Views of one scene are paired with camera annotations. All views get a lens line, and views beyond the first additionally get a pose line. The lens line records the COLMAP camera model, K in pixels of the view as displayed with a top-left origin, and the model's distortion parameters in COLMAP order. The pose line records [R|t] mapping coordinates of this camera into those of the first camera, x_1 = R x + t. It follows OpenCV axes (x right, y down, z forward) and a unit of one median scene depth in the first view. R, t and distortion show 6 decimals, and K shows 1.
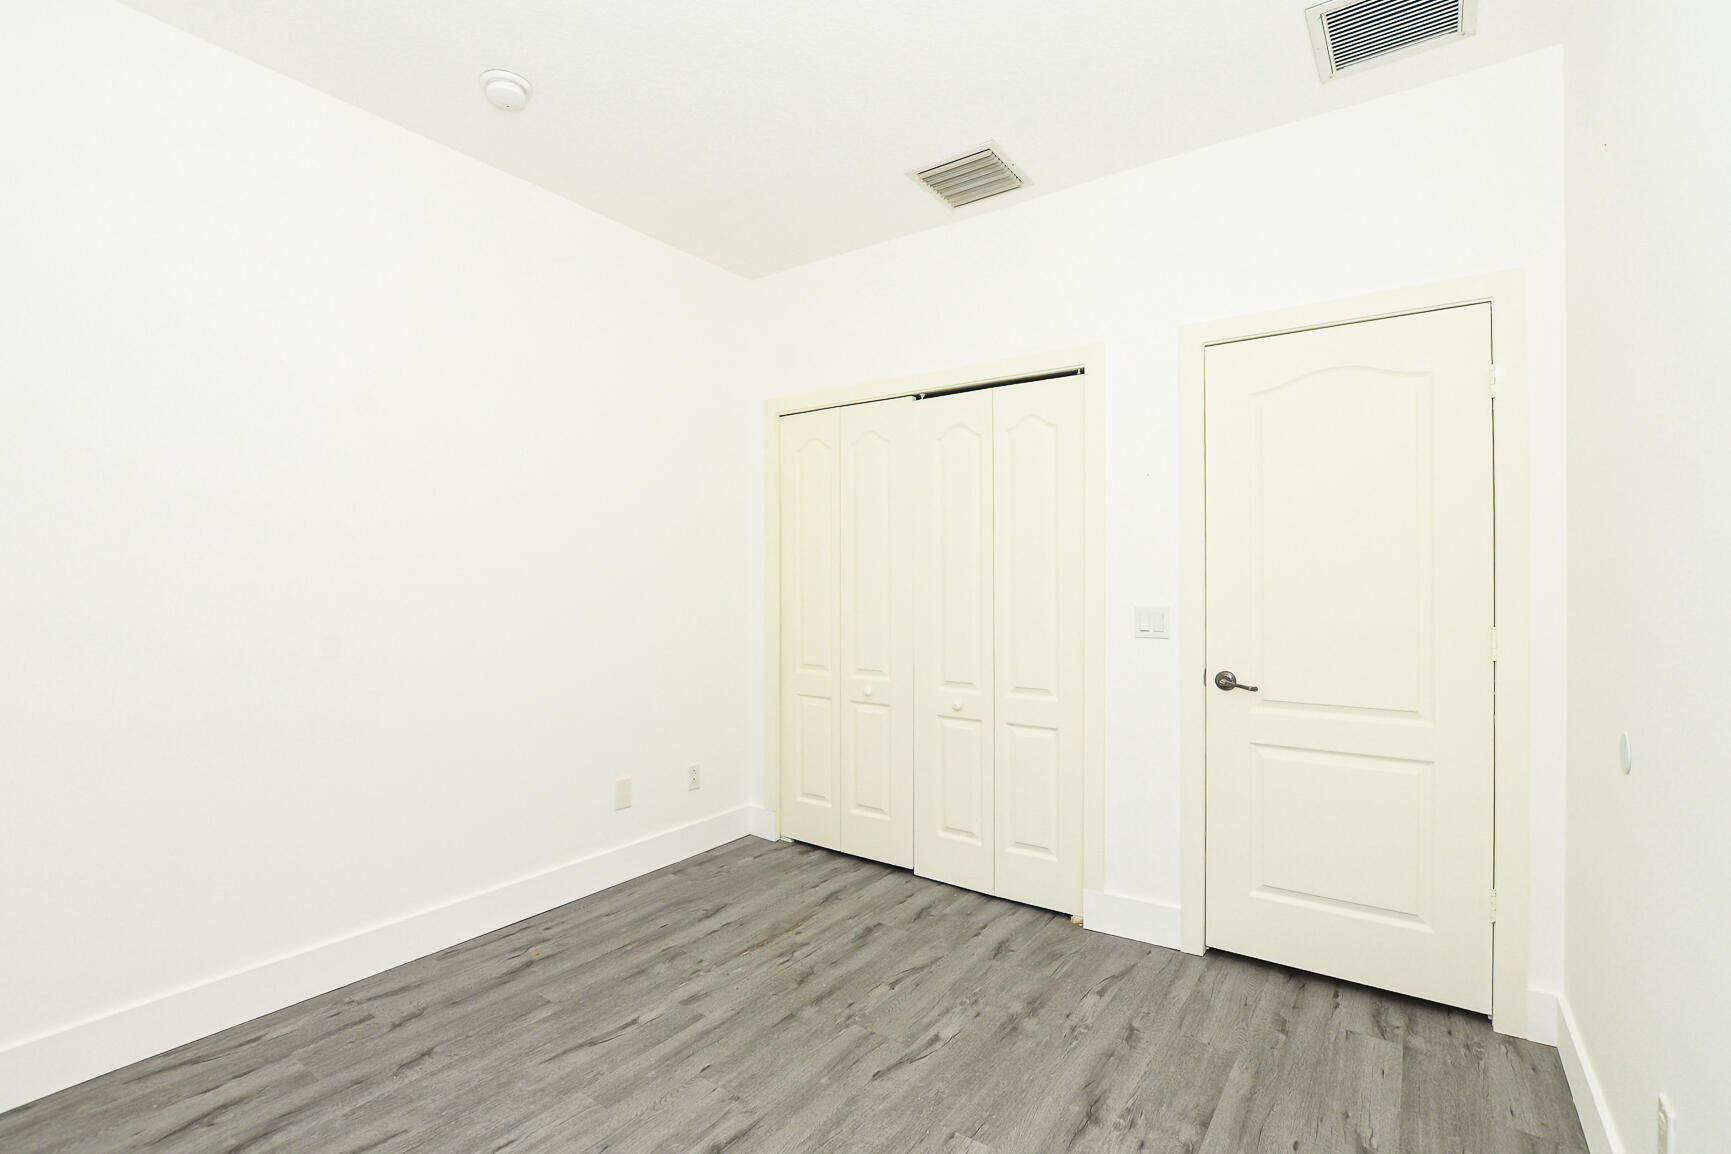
lens RADIAL K [[773.0, 0, 863.9], [0, 773.0, 584.9], [0, 0, 1]] dist [-0.001359, -0.000029]
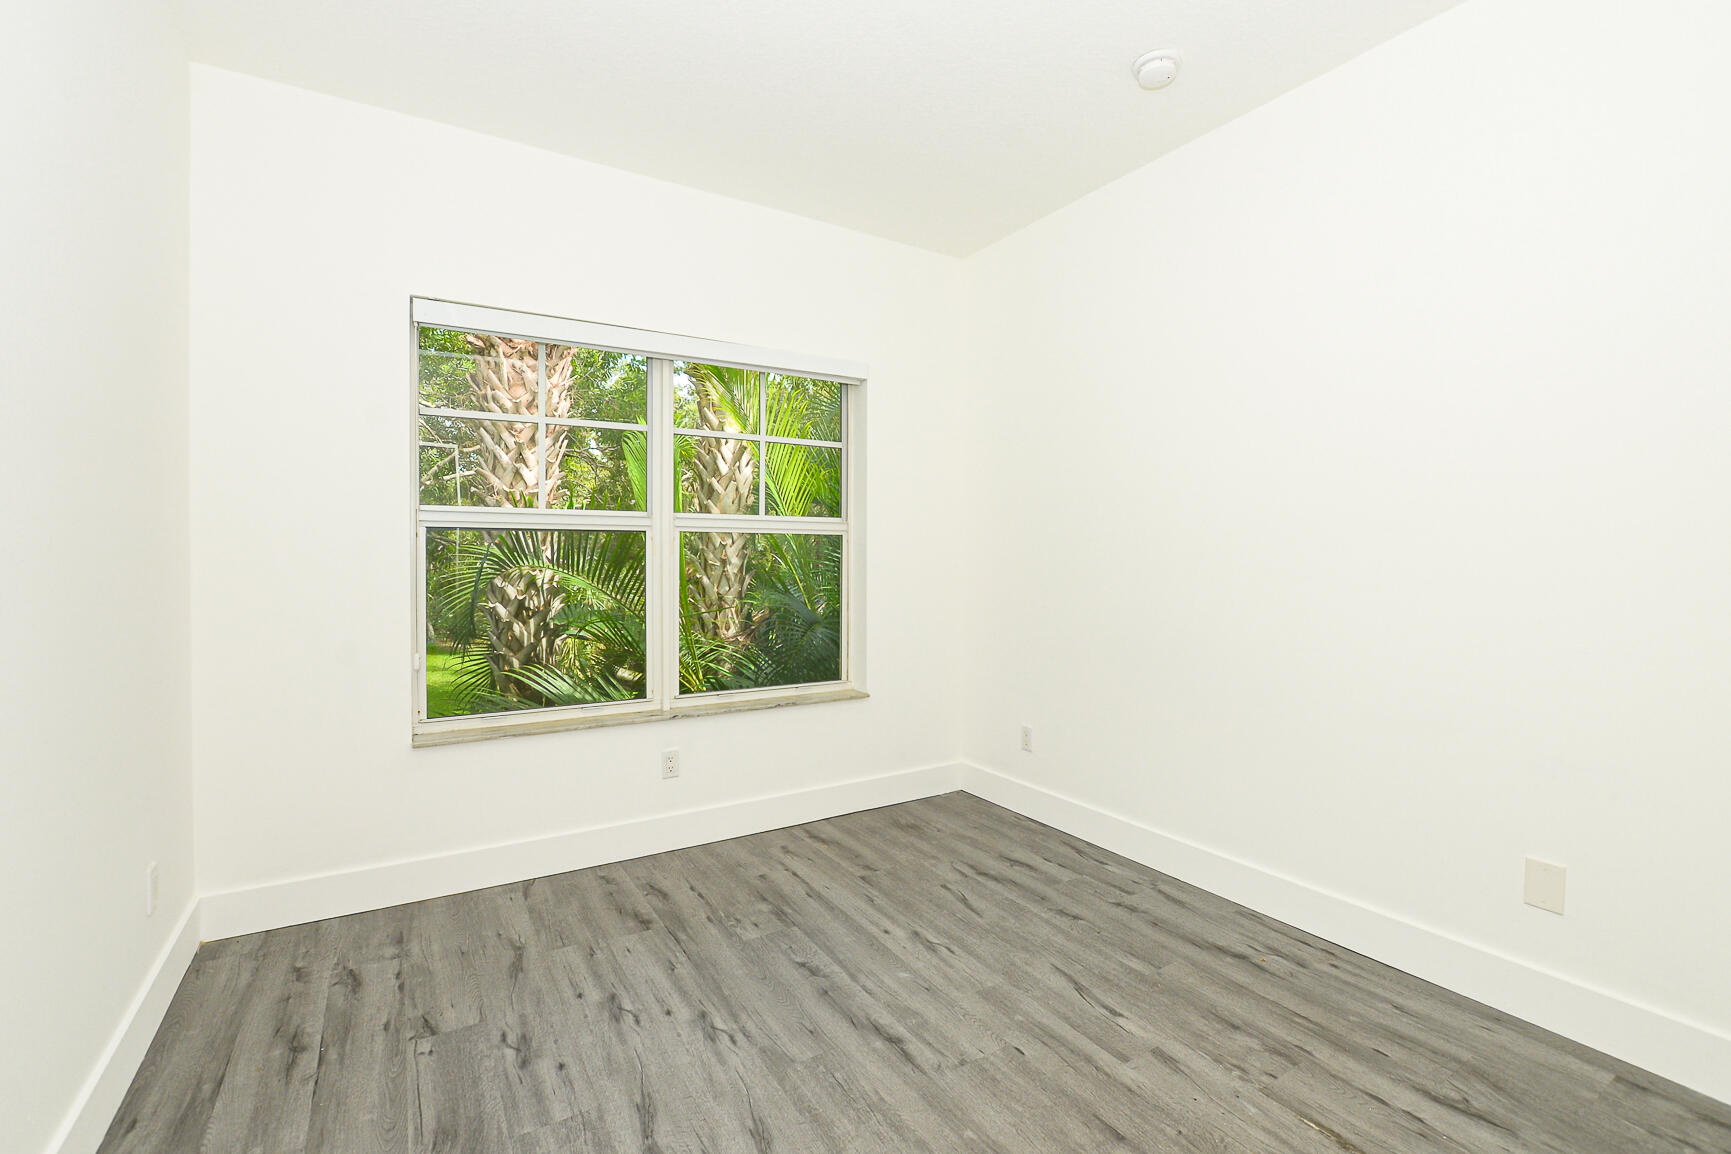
lens RADIAL K [[773.0, 0, 857.6], [0, 773.0, 571.8], [0, 0, 1]] dist [-0.001359, -0.000029]
pose [[-0.386340, 0.012831, -0.922267, 0.651301], [-0.007736, 0.999823, 0.017151, 0.026488], [0.922324, 0.013760, -0.386173, 1.048572]]
